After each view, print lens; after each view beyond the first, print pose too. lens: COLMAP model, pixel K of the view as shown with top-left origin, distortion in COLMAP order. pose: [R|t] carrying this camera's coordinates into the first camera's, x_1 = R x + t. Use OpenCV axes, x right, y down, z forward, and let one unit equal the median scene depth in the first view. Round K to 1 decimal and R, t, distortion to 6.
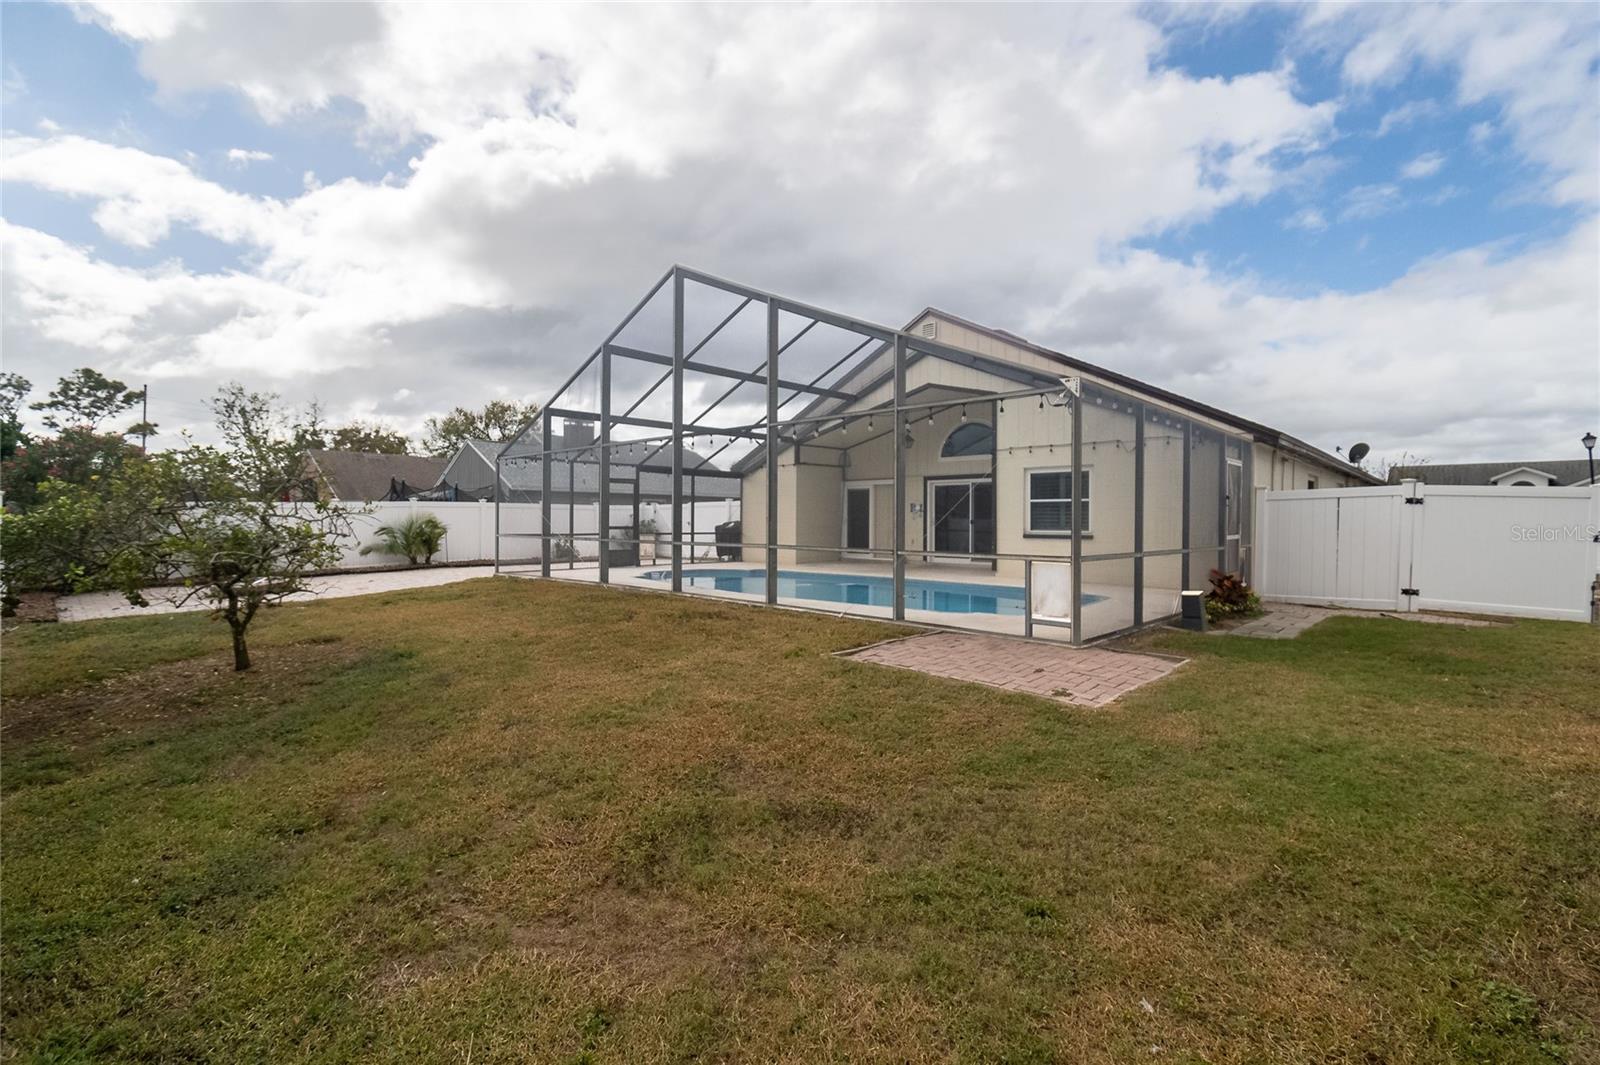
lens RADIAL K [[720.5, 0, 801.5], [0, 720.5, 526.4], [0, 0, 1]] dist [-0.013250, -0.003316]
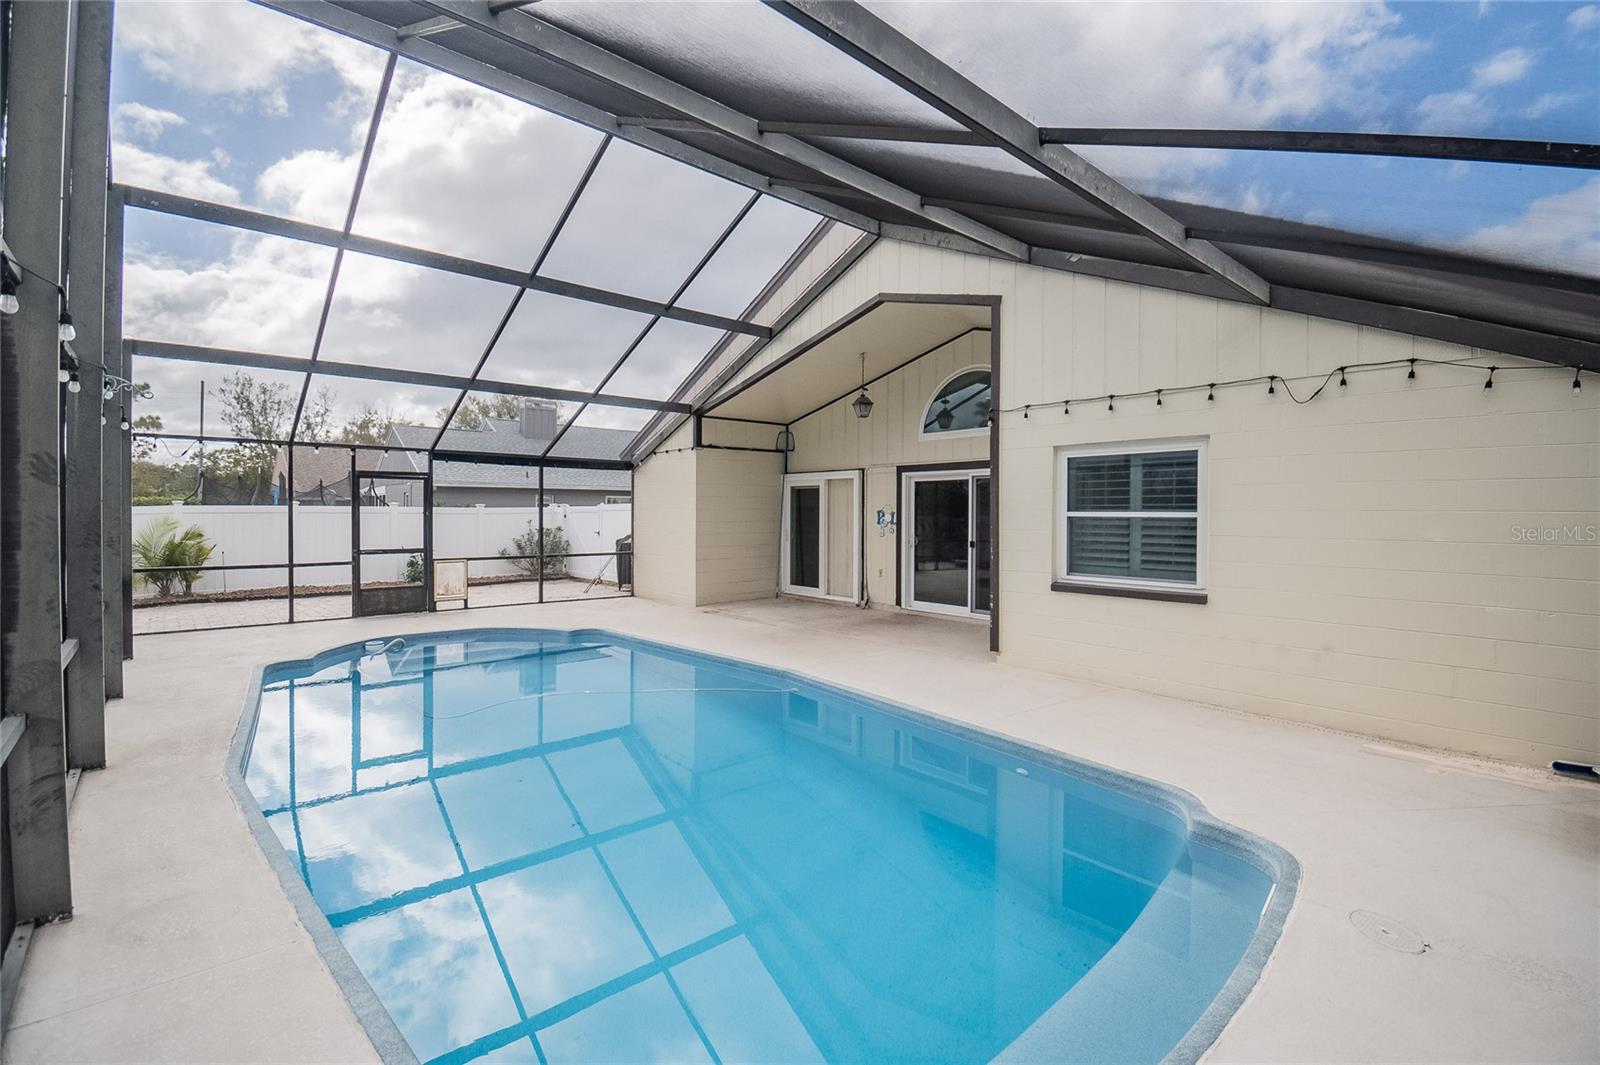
lens RADIAL K [[720.5, 0, 800.7], [0, 720.5, 527.4], [0, 0, 1]] dist [-0.013250, -0.003316]
pose [[0.996178, 0.002168, -0.087315, 0.144364], [-0.000990, 0.999908, 0.013534, -0.026258], [0.087336, -0.013395, 0.996089, 0.398925]]
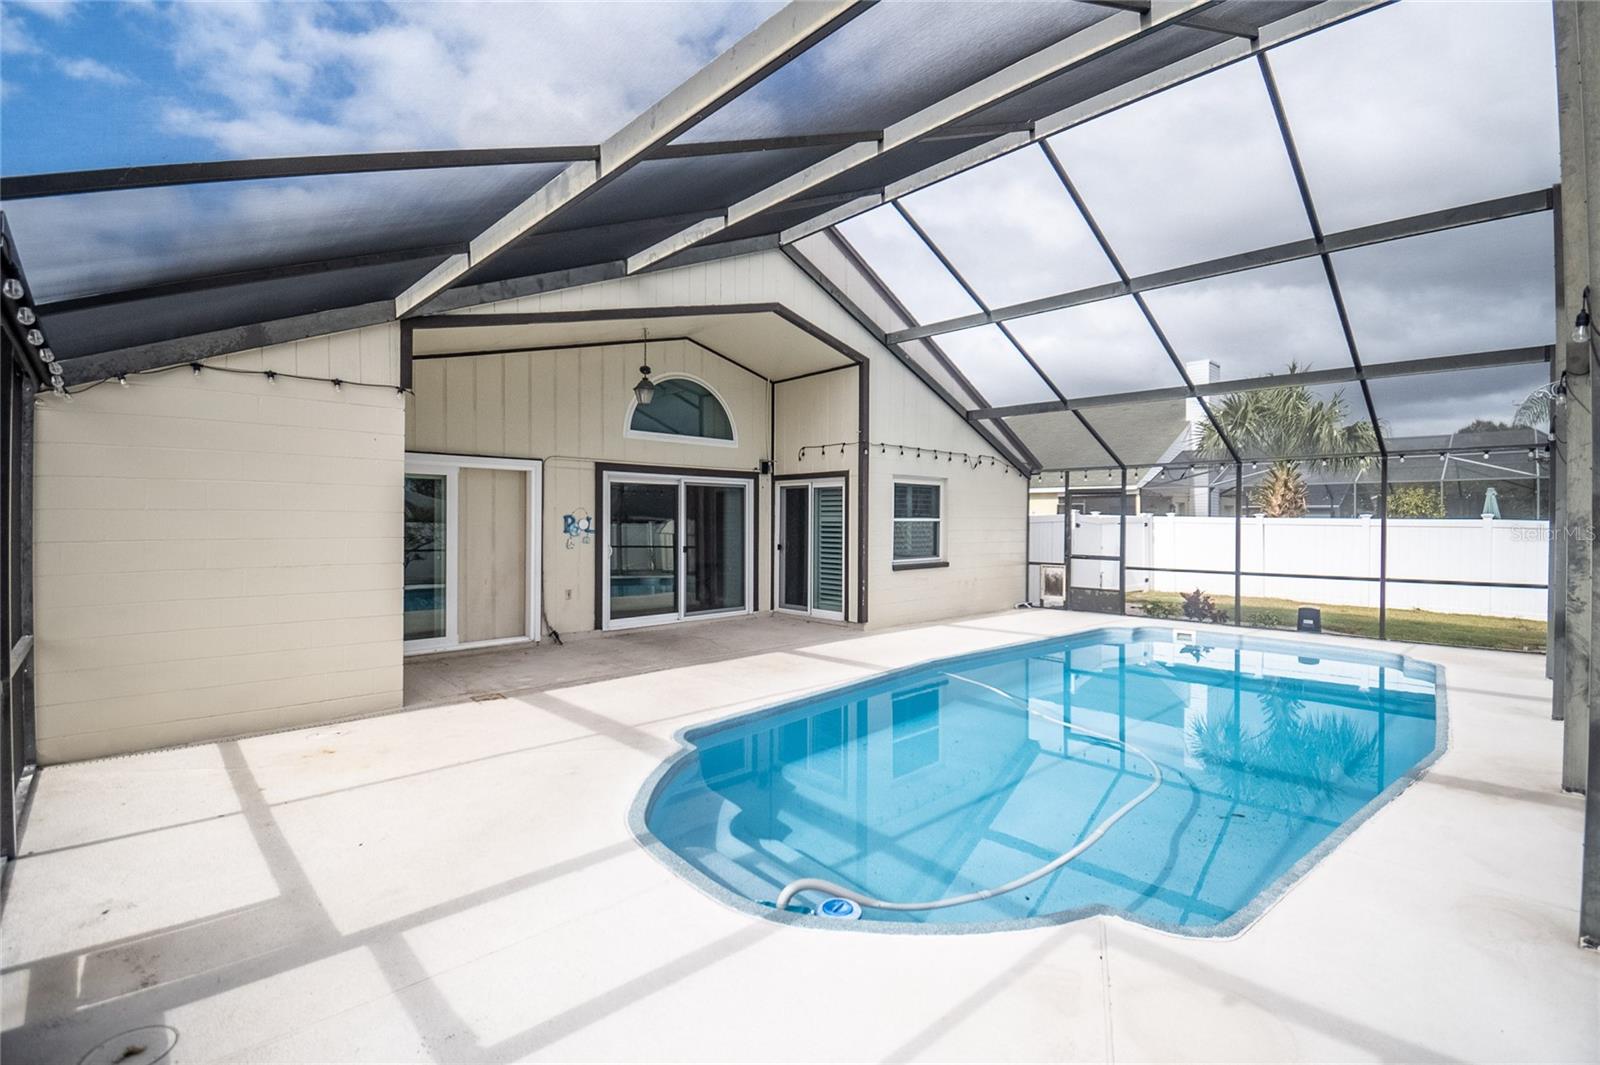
lens RADIAL K [[720.5, 0, 793.4], [0, 720.5, 521.3], [0, 0, 1]] dist [-0.013250, -0.003316]
pose [[0.016397, -0.007131, 0.999840, -0.331679], [0.003247, 0.999970, 0.007078, -0.031482], [-0.999860, 0.003130, 0.016420, 0.865935]]
